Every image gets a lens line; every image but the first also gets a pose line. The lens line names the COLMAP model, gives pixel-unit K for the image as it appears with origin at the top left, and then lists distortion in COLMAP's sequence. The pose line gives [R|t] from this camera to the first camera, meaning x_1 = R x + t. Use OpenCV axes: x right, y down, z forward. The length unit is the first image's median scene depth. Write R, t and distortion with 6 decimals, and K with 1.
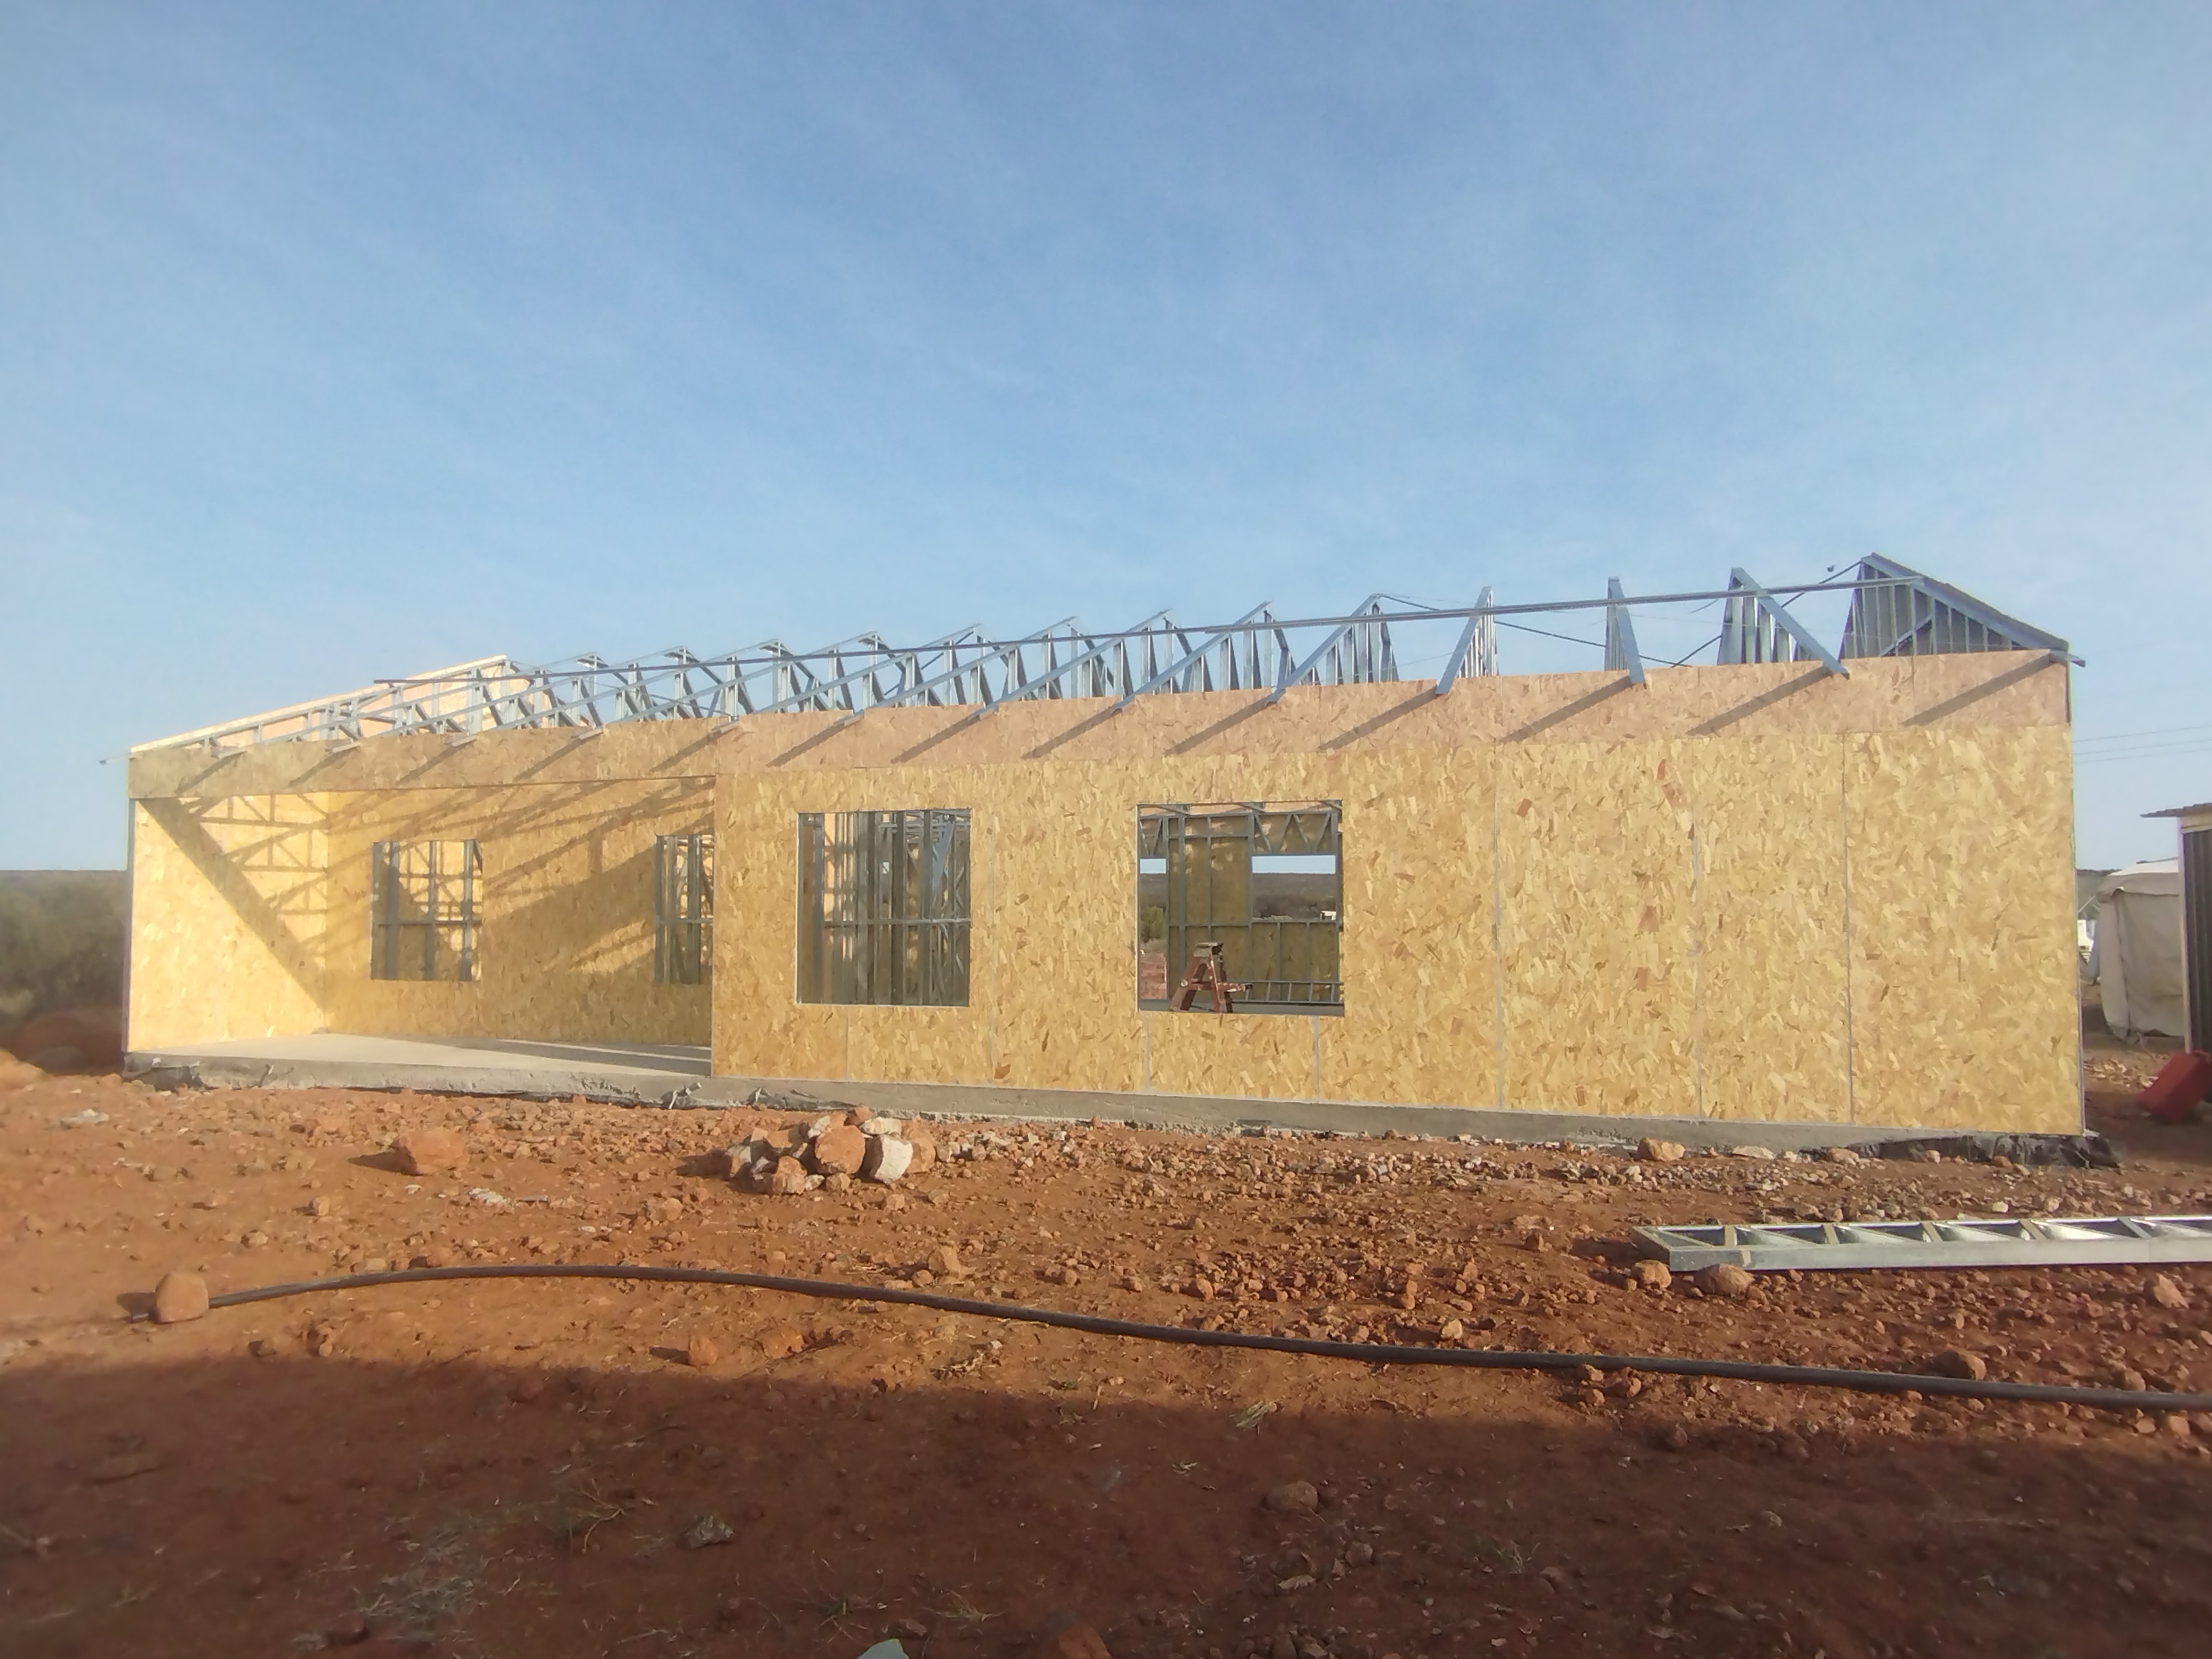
lens RADIAL K [[1421.2, 0, 1106.0], [0, 1421.2, 829.5], [0, 0, 1]] dist [-0.003346, 0.000389]
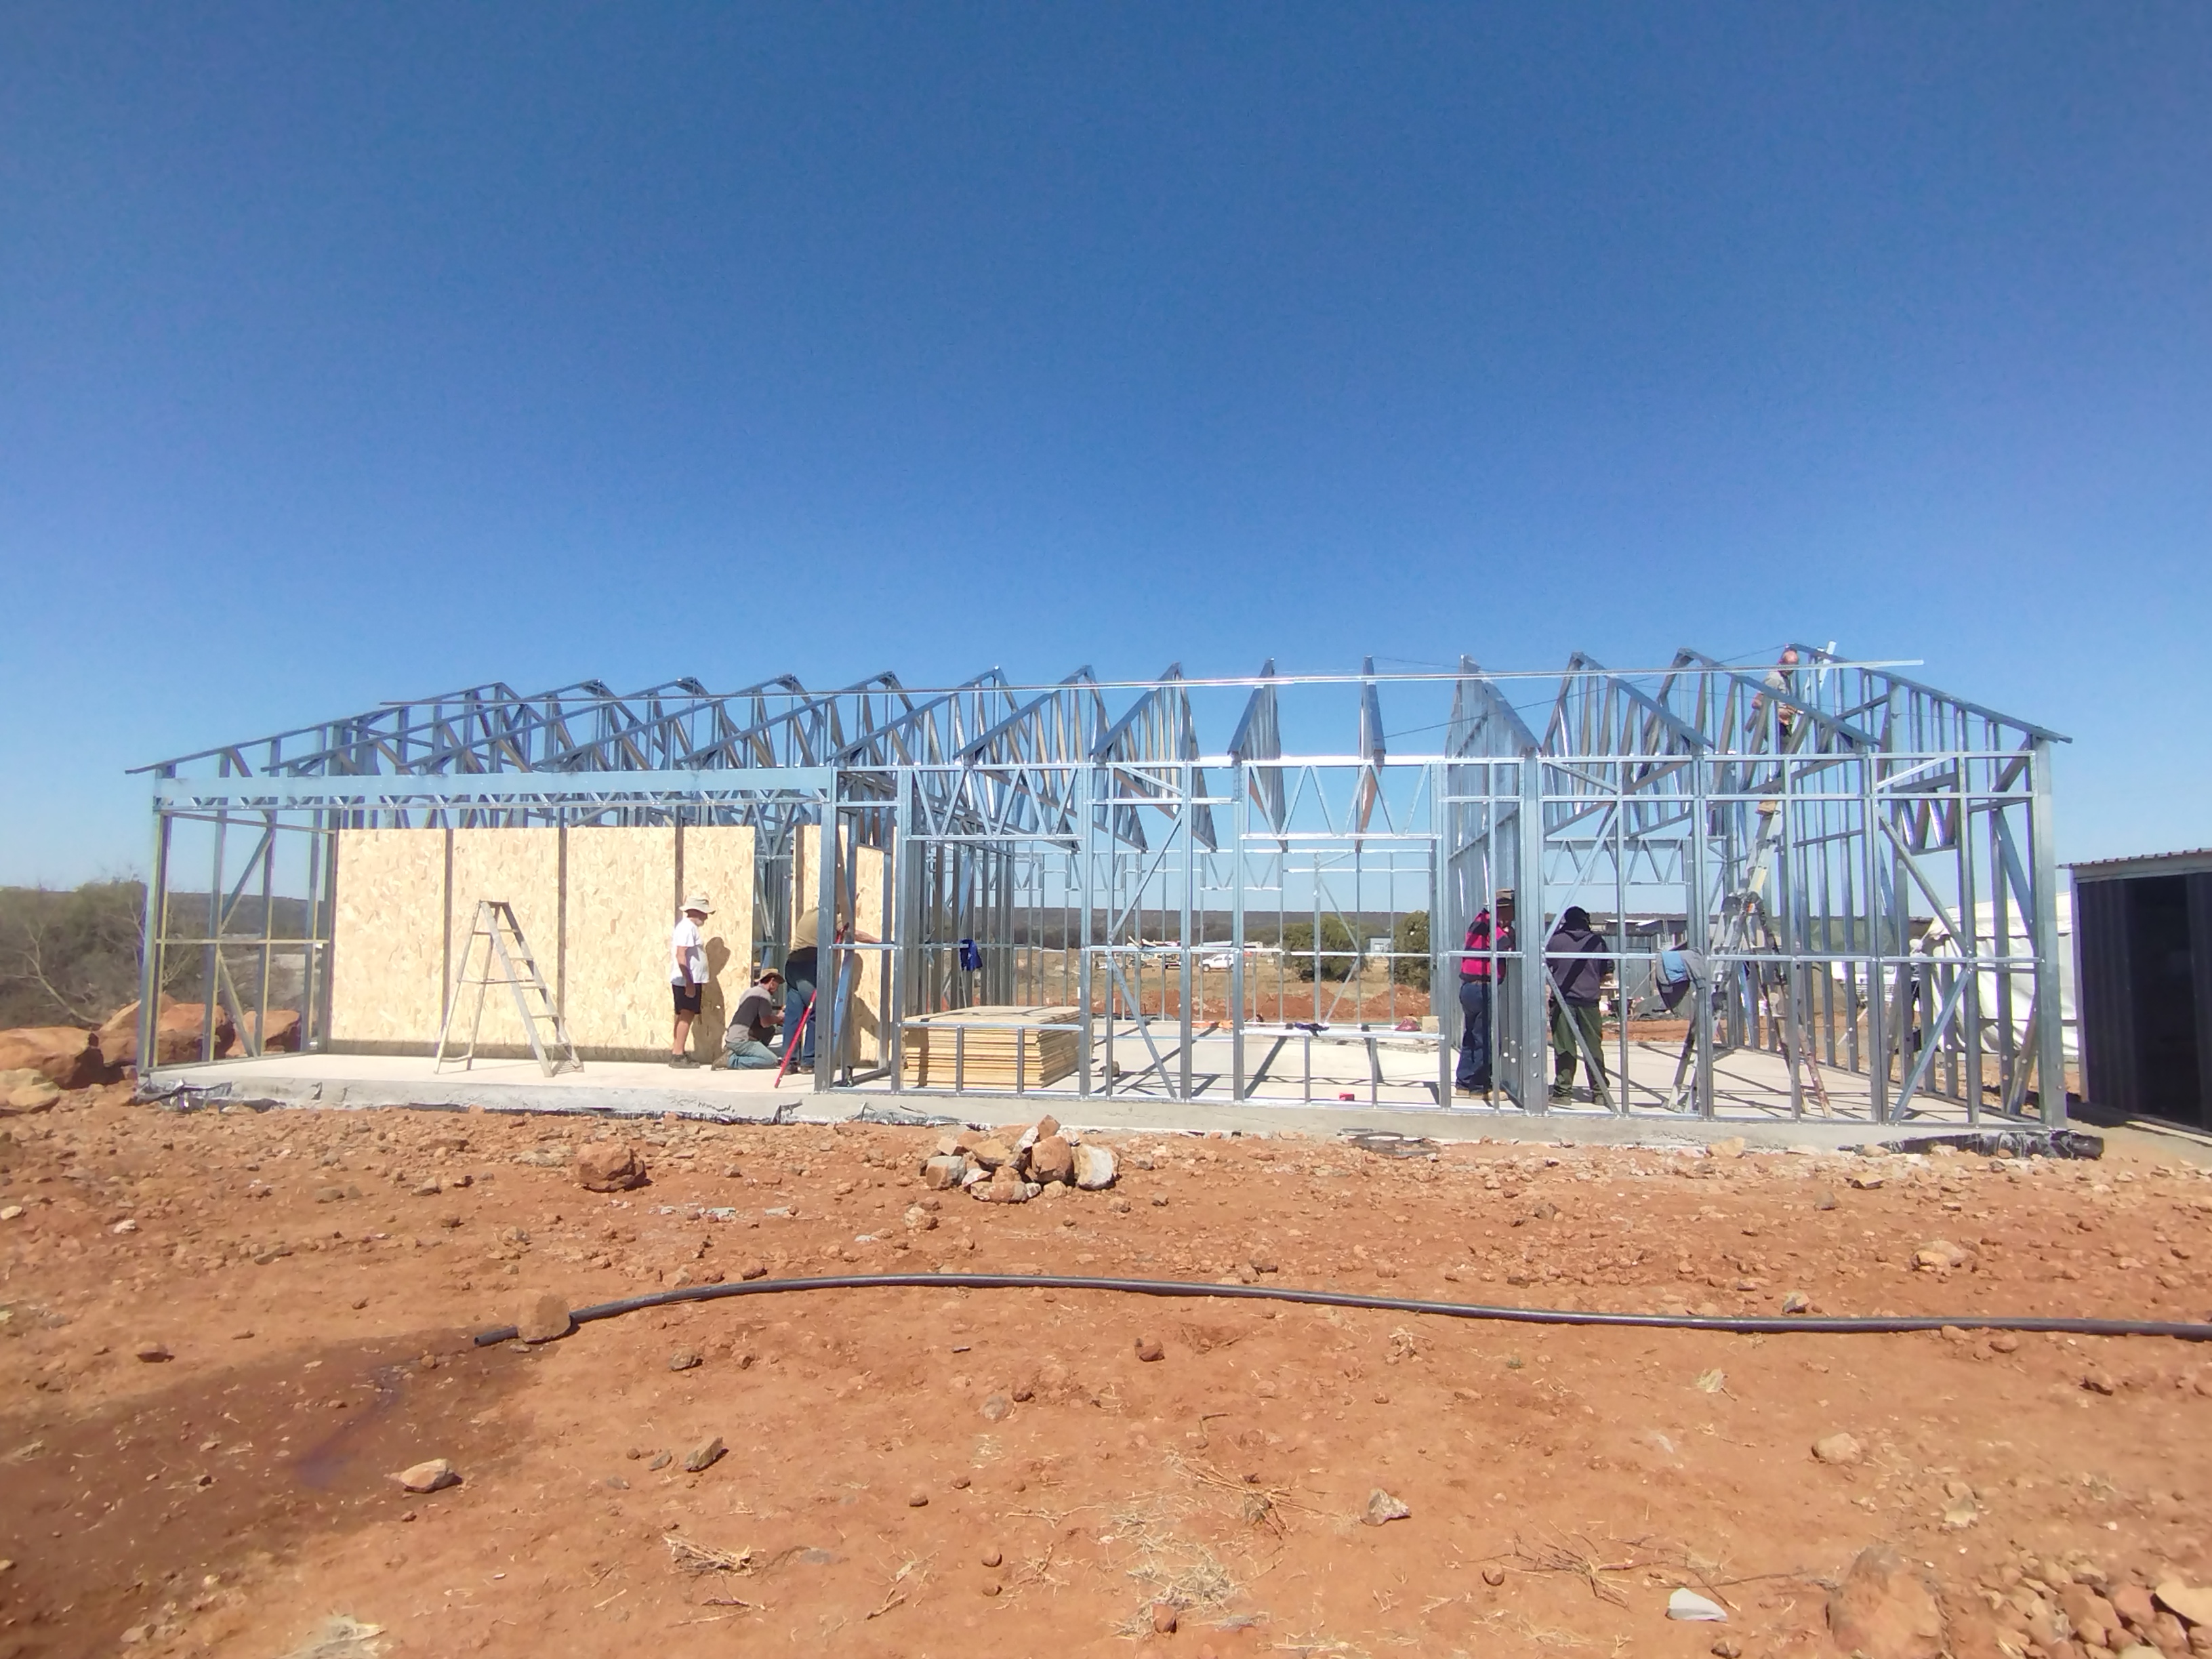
lens RADIAL K [[1310.9, 0, 1106.0], [0, 1310.9, 829.5], [0, 0, 1]] dist [-0.004399, 0.002282]
pose [[0.987007, 0.025644, 0.158621, -0.298762], [-0.020629, 0.999236, -0.033183, 0.013313], [-0.159351, 0.029480, 0.986782, 0.027742]]
